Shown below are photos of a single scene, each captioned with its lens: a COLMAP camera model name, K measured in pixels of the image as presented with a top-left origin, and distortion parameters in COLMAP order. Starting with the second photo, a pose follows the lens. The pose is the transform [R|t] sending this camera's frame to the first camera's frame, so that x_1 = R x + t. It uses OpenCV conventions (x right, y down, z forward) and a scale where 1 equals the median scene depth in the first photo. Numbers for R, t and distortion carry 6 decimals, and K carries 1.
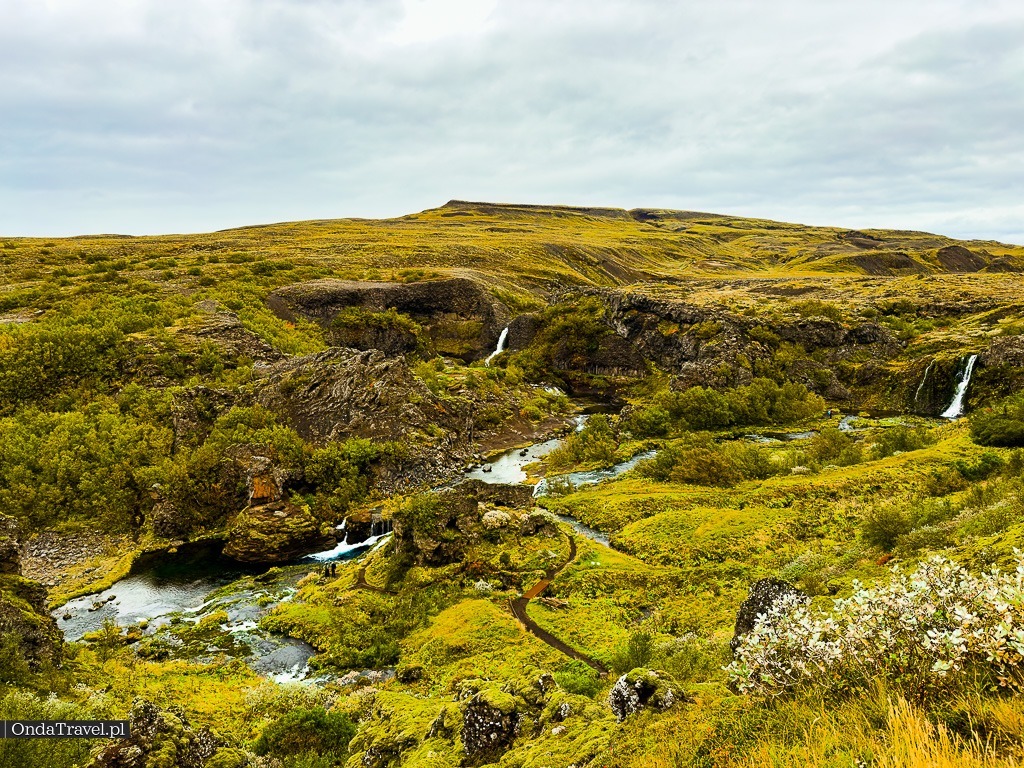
lens RADIAL K [[655.0, 0, 512.0], [0, 655.0, 384.0], [0, 0, 1]] dist [0.082481, -0.002819]
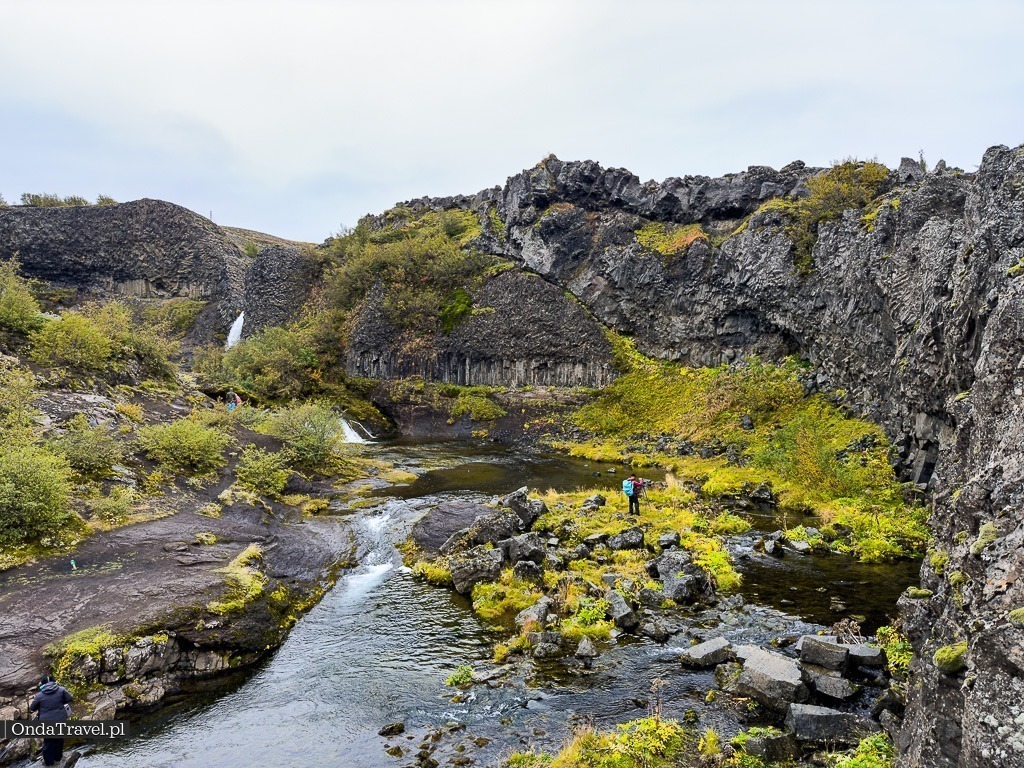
lens RADIAL K [[655.0, 0, 512.0], [0, 655.0, 384.0], [0, 0, 1]] dist [0.082481, -0.002819]
pose [[0.981496, -0.003373, 0.191455, 0.086615], [0.029220, 0.990774, -0.132339, 0.033353], [-0.189242, 0.135484, 0.972539, 0.664253]]
